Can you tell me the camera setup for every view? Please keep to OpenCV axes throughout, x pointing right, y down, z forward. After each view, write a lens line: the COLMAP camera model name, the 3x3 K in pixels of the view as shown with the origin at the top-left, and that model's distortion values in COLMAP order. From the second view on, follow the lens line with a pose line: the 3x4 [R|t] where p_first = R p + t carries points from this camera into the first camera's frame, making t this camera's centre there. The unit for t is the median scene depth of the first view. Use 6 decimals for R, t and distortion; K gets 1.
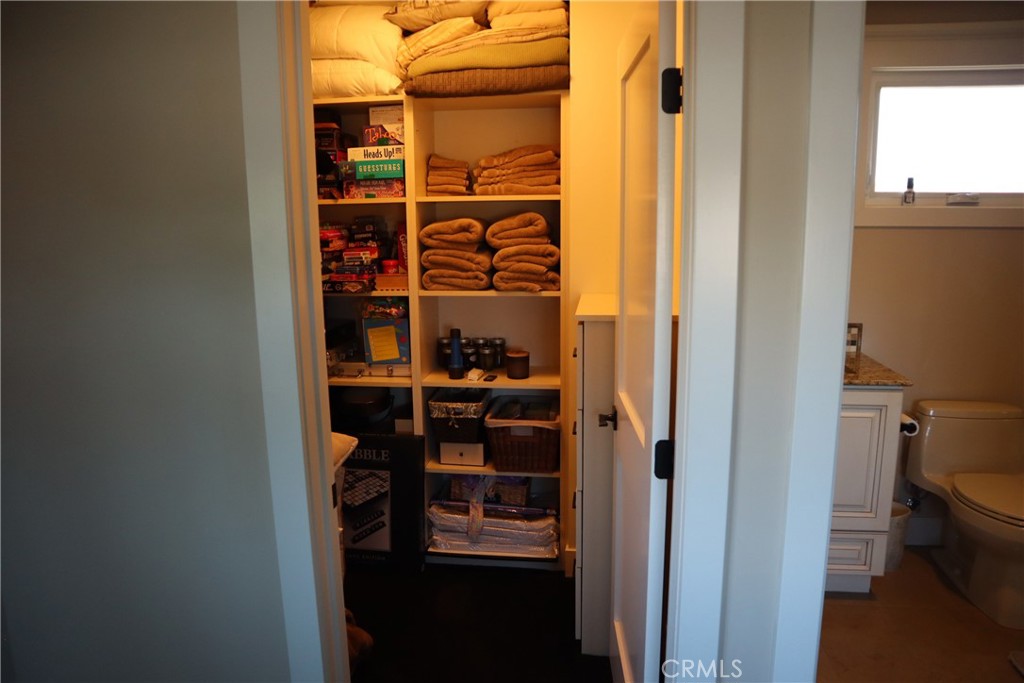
lens RADIAL K [[712.4, 0, 512.0], [0, 712.4, 341.5], [0, 0, 1]] dist [-0.125946, 0.079872]
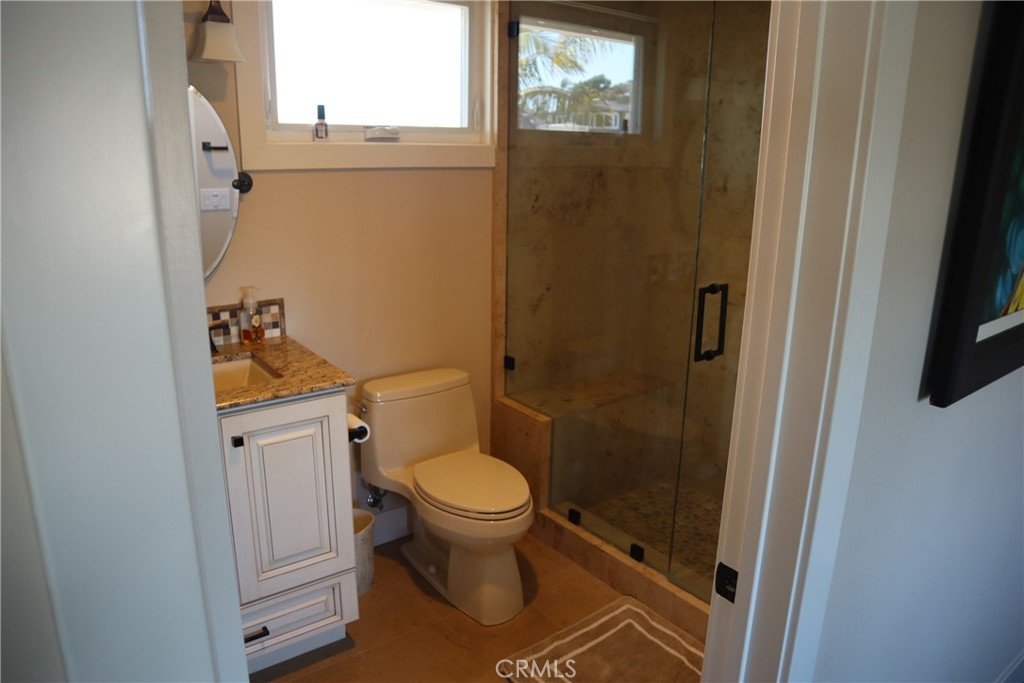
lens RADIAL K [[712.4, 0, 512.0], [0, 712.4, 341.5], [0, 0, 1]] dist [-0.125946, 0.079872]
pose [[0.717459, -0.164196, 0.676973, 0.167110], [0.101947, 0.986109, 0.131131, -0.059568], [-0.689101, -0.025065, 0.724232, 0.286712]]
